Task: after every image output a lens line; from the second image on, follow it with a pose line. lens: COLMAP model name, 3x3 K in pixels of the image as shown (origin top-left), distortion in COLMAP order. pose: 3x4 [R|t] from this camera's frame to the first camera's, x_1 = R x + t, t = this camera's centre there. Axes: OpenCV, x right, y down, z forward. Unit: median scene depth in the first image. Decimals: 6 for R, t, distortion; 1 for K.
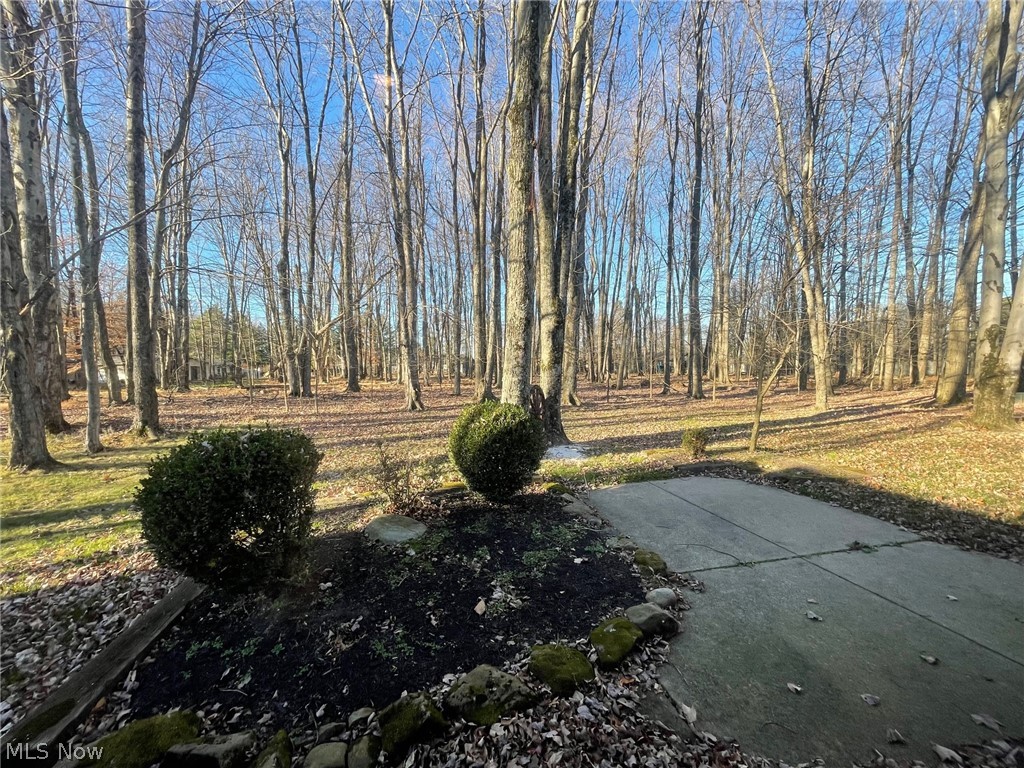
lens RADIAL K [[411.3, 0, 507.5], [0, 411.3, 387.8], [0, 0, 1]] dist [-0.002541, 0.000326]
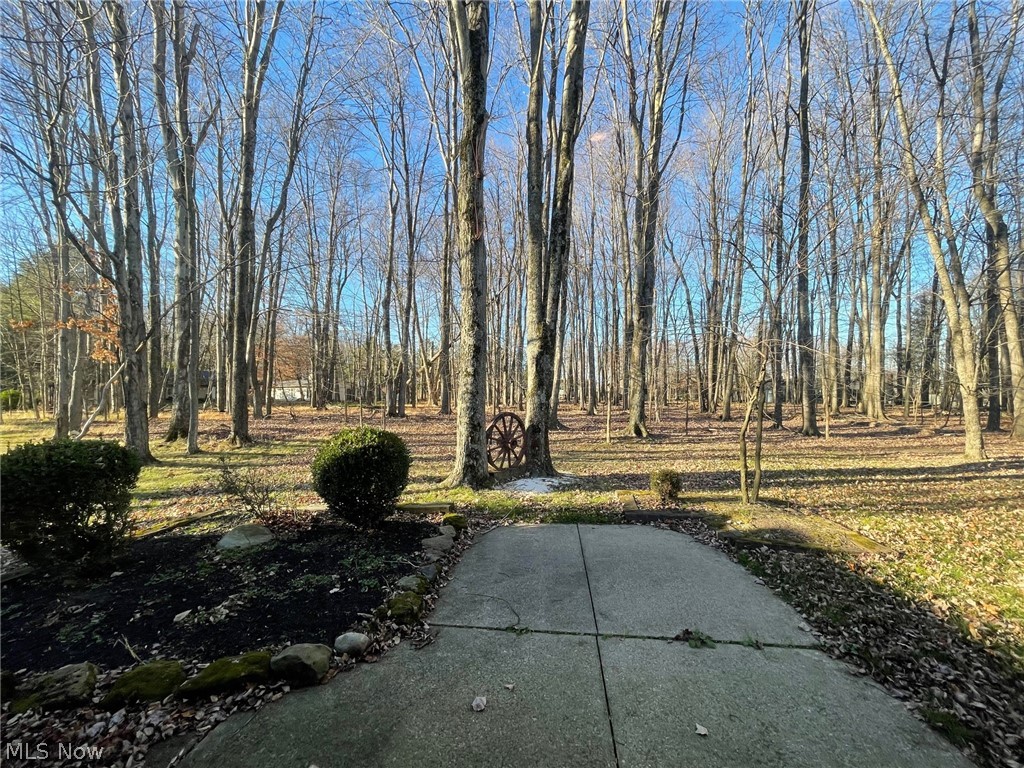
lens RADIAL K [[411.3, 0, 509.2], [0, 411.3, 387.9], [0, 0, 1]] dist [-0.002541, 0.000326]
pose [[0.950507, 0.012315, -0.310460, 0.337486], [-0.031572, 0.997870, -0.057079, -0.008289], [0.309096, 0.064056, 0.948871, 0.065370]]
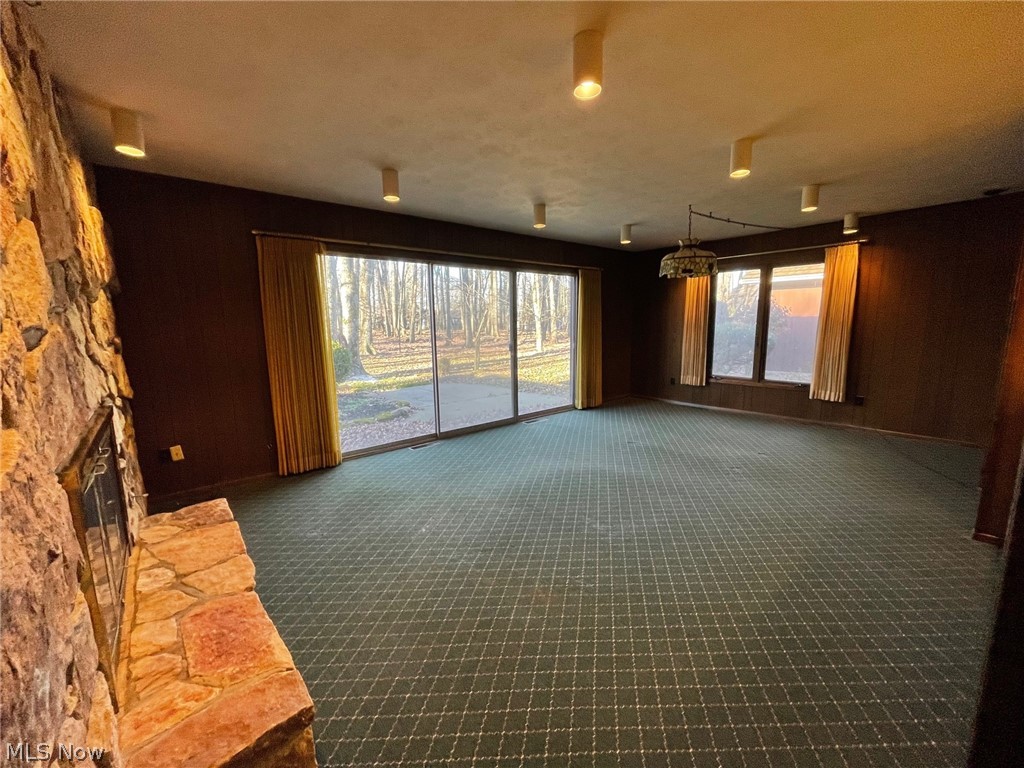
lens RADIAL K [[411.3, 0, 510.4], [0, 411.3, 386.0], [0, 0, 1]] dist [-0.002541, 0.000326]
pose [[0.885947, -0.066051, 0.459058, -0.071703], [0.020605, 0.994435, 0.103316, 0.035324], [-0.463328, -0.082074, 0.882378, -0.524851]]
